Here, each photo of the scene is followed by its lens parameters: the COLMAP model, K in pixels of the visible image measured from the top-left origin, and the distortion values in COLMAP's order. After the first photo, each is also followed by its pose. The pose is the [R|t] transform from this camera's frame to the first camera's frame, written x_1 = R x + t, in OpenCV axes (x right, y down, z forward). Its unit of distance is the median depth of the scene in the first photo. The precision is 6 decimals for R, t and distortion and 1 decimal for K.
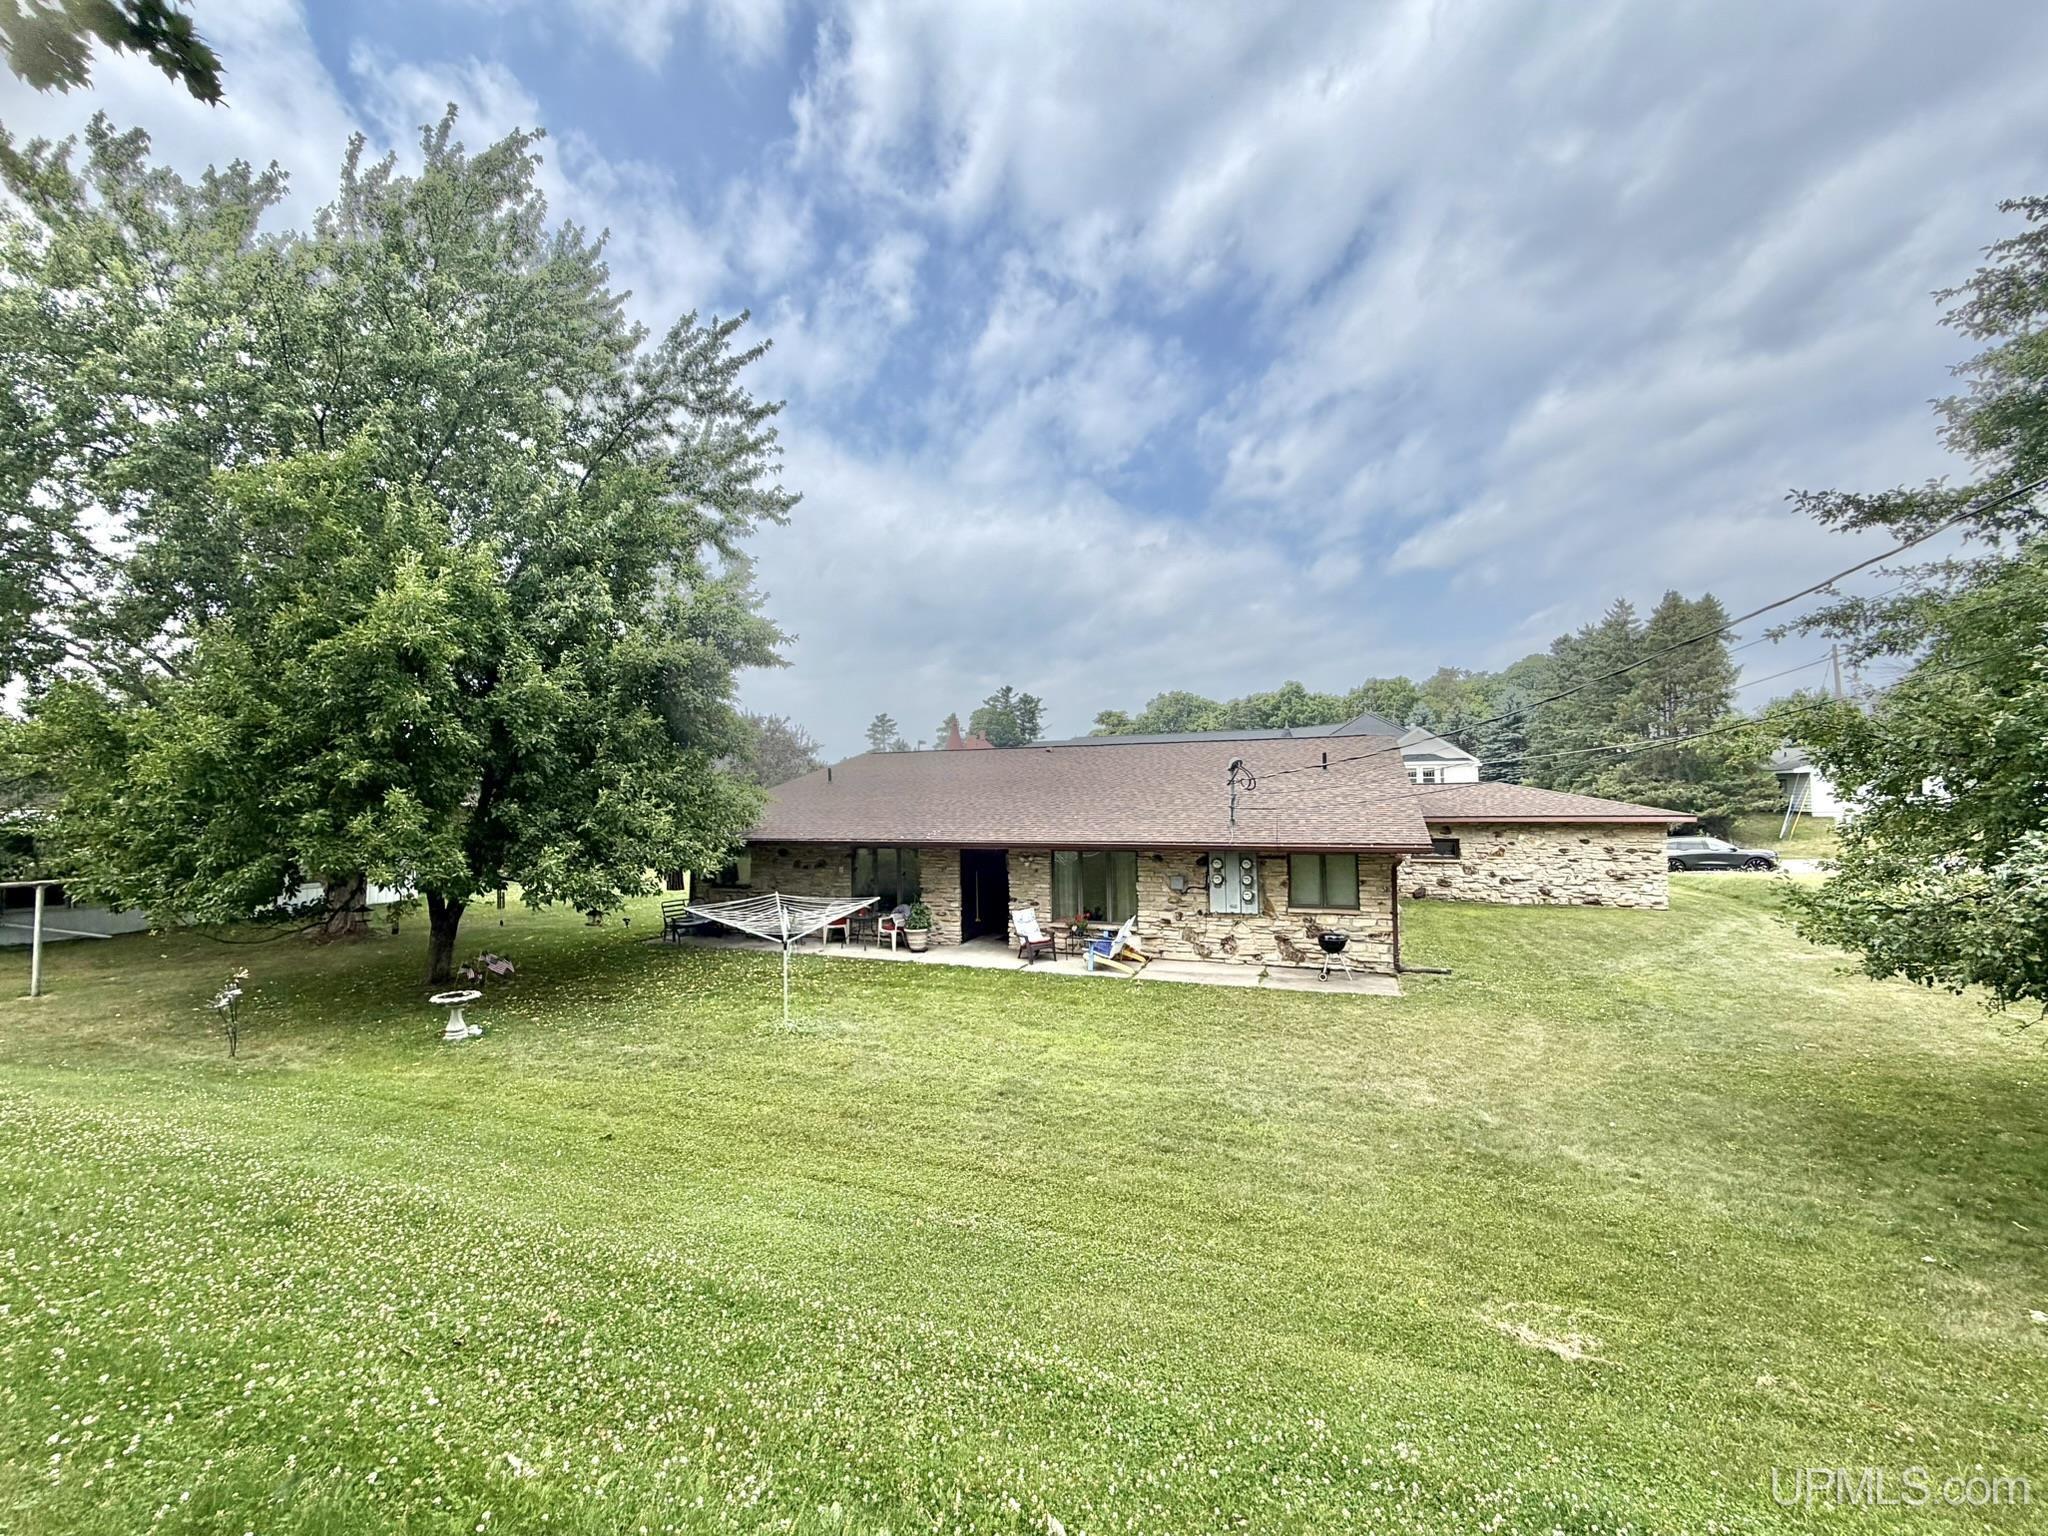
lens RADIAL K [[820.2, 0, 1018.0], [0, 820.2, 766.4], [0, 0, 1]] dist [0.002083, 0.000086]
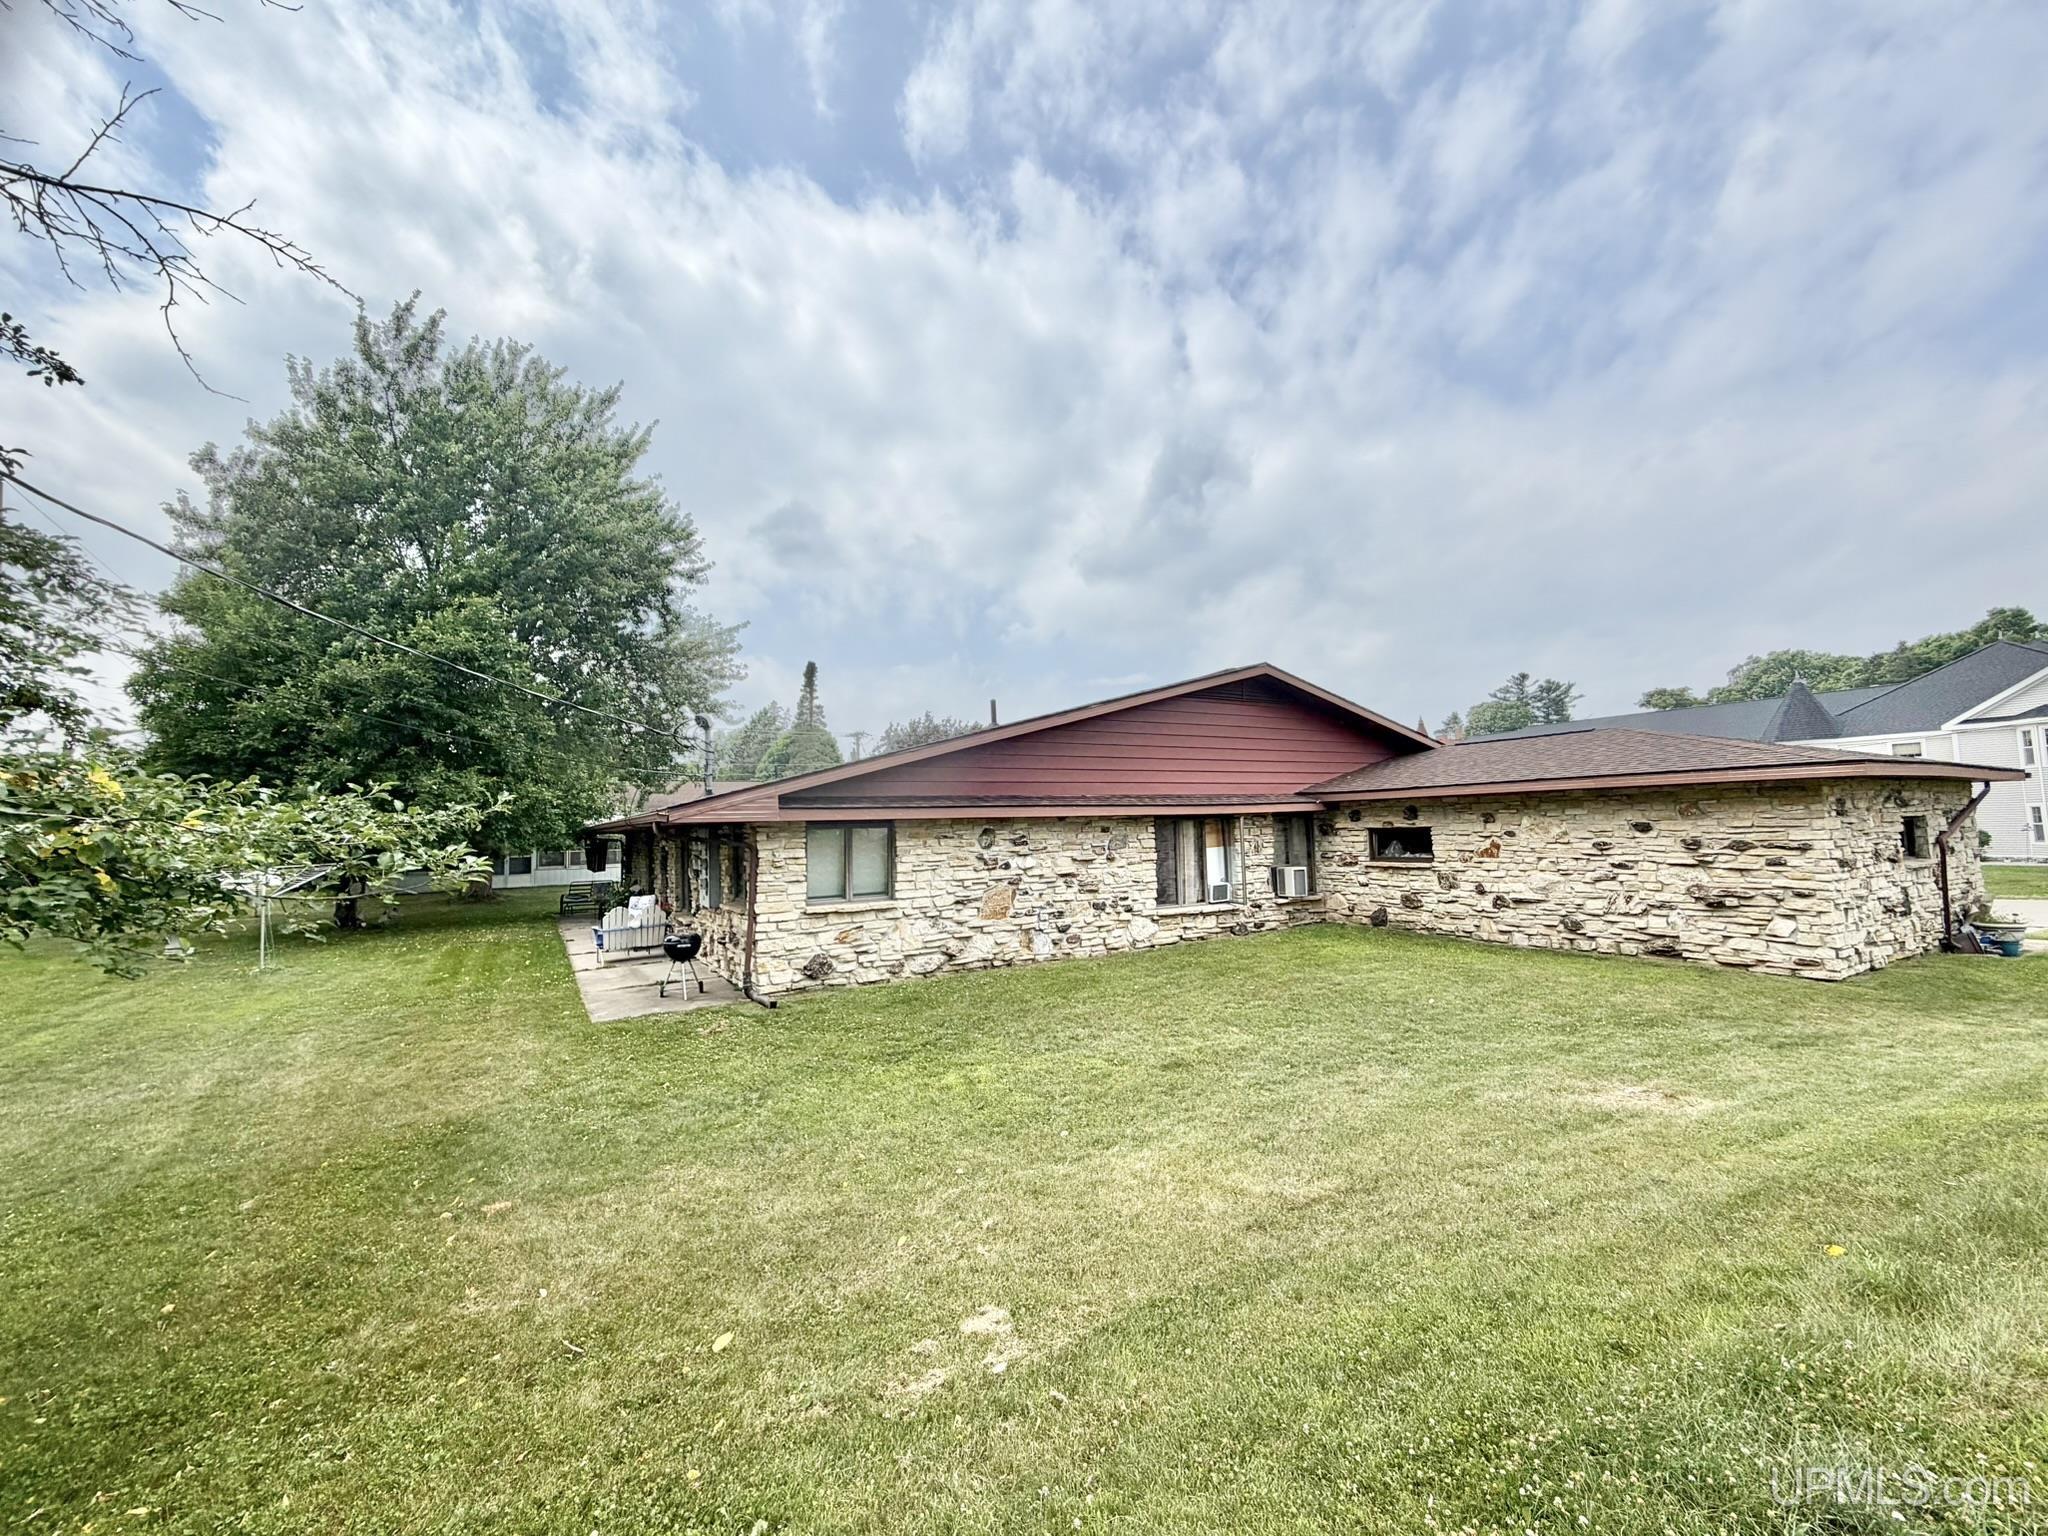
lens RADIAL K [[820.2, 0, 1021.8], [0, 820.2, 767.8], [0, 0, 1]] dist [0.002083, 0.000086]
pose [[0.791901, -0.053341, -0.608315, 0.677785], [0.039268, 0.998564, -0.036443, 0.057348], [0.609386, 0.004972, 0.792858, 0.368890]]
